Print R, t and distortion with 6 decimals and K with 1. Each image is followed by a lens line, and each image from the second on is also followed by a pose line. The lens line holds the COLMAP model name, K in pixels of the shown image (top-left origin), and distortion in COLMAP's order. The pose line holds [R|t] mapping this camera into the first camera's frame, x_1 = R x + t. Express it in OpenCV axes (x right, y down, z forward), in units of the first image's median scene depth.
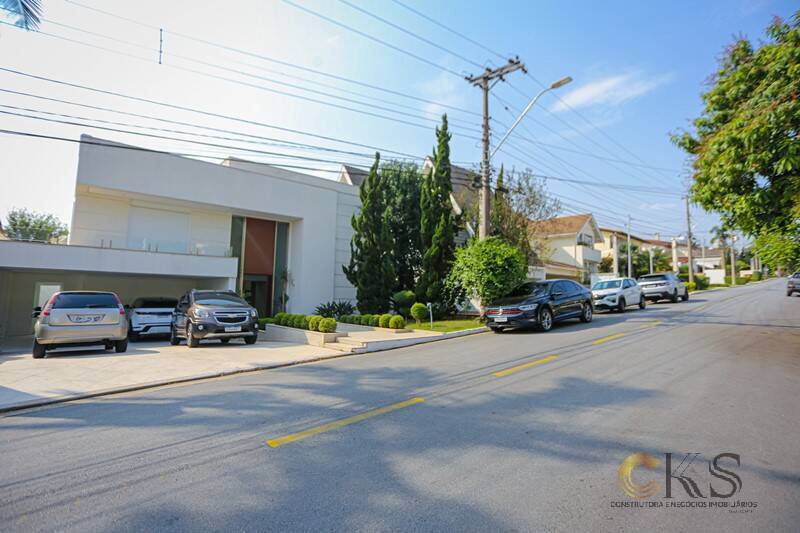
lens RADIAL K [[391.9, 0, 403.2], [0, 391.9, 257.6], [0, 0, 1]] dist [-0.073831, 0.028198]
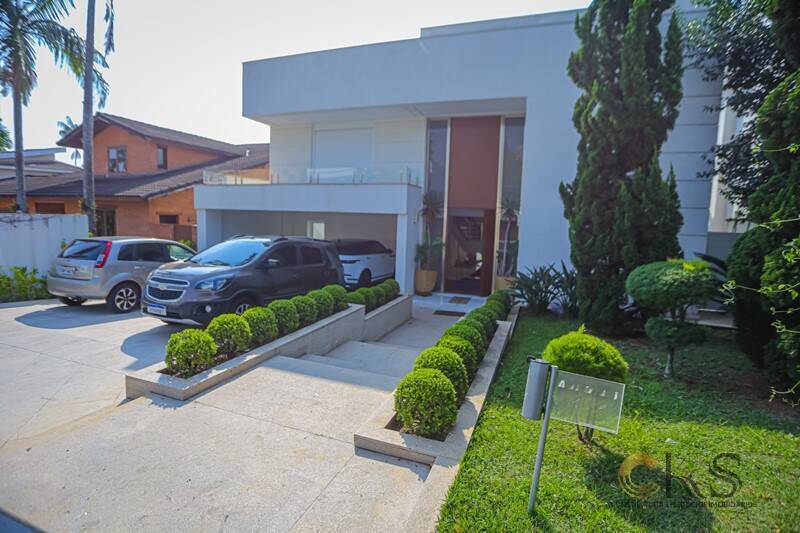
lens RADIAL K [[391.9, 0, 403.2], [0, 391.9, 257.6], [0, 0, 1]] dist [-0.073831, 0.028198]
pose [[0.482826, 0.091371, -0.870936, 0.140436], [0.058662, 0.988933, 0.136271, 0.032588], [0.873749, -0.116886, 0.472123, 0.665928]]
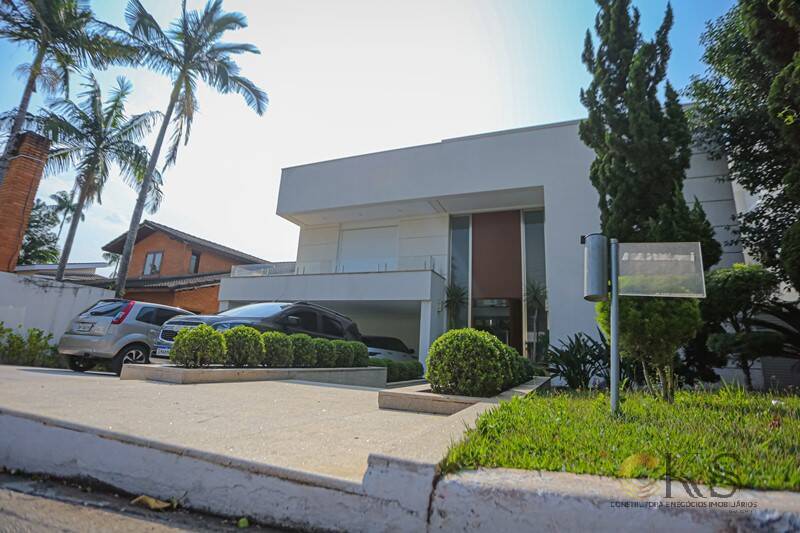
lens RADIAL K [[396.2, 0, 404.5], [0, 396.2, 253.3], [0, 0, 1]] dist [-0.077202, 0.030985]
pose [[0.442690, -0.218965, -0.869528, 0.127867], [0.043934, 0.973858, -0.222870, 0.116765], [0.895598, 0.060461, 0.440737, 0.660294]]
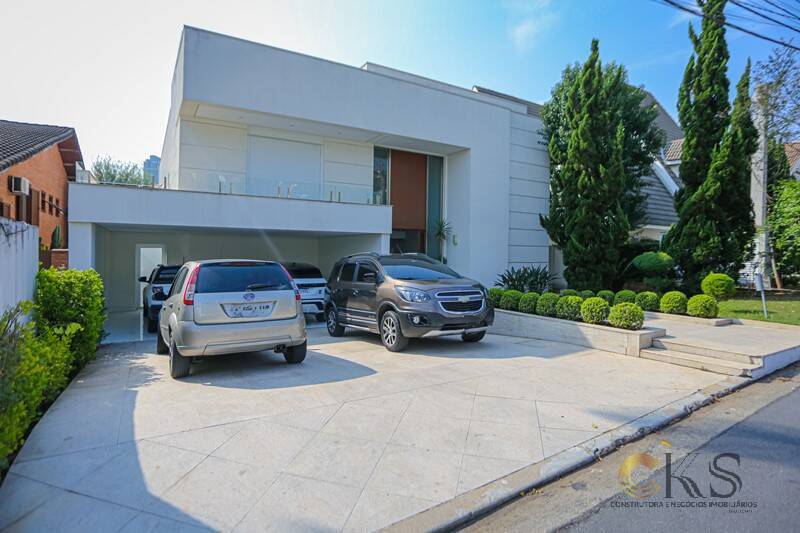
lens RADIAL K [[436.3, 0, 401.4], [0, 436.3, 255.7], [0, 0, 1]] dist [-0.092199, 0.050109]
pose [[0.983752, -0.000818, -0.179530, -0.266025], [0.018786, 0.994969, 0.098408, 0.012949], [0.178547, -0.100182, 0.978818, 0.224444]]
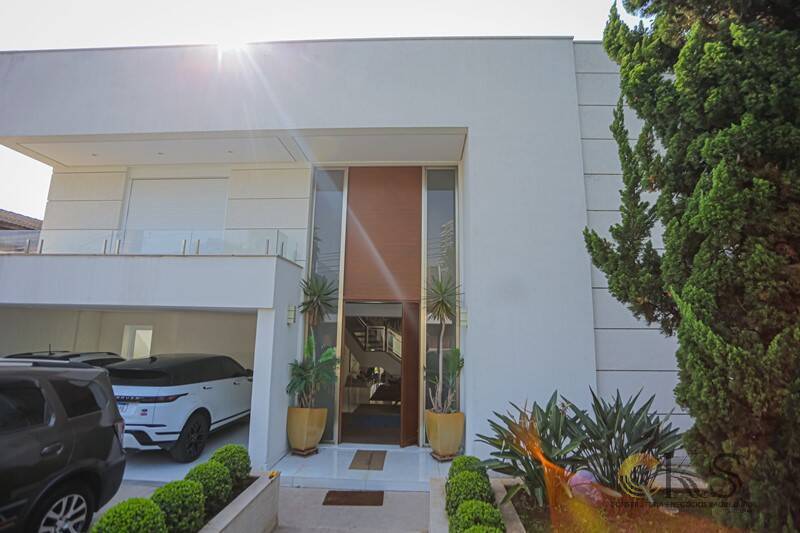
lens RADIAL K [[391.9, 0, 403.2], [0, 391.9, 257.6], [0, 0, 1]] dist [-0.073831, 0.028198]
pose [[0.716281, -0.127917, -0.685987, -0.086397], [0.064577, 0.990987, -0.117363, 0.053267], [0.694818, 0.039766, 0.718086, 0.806693]]
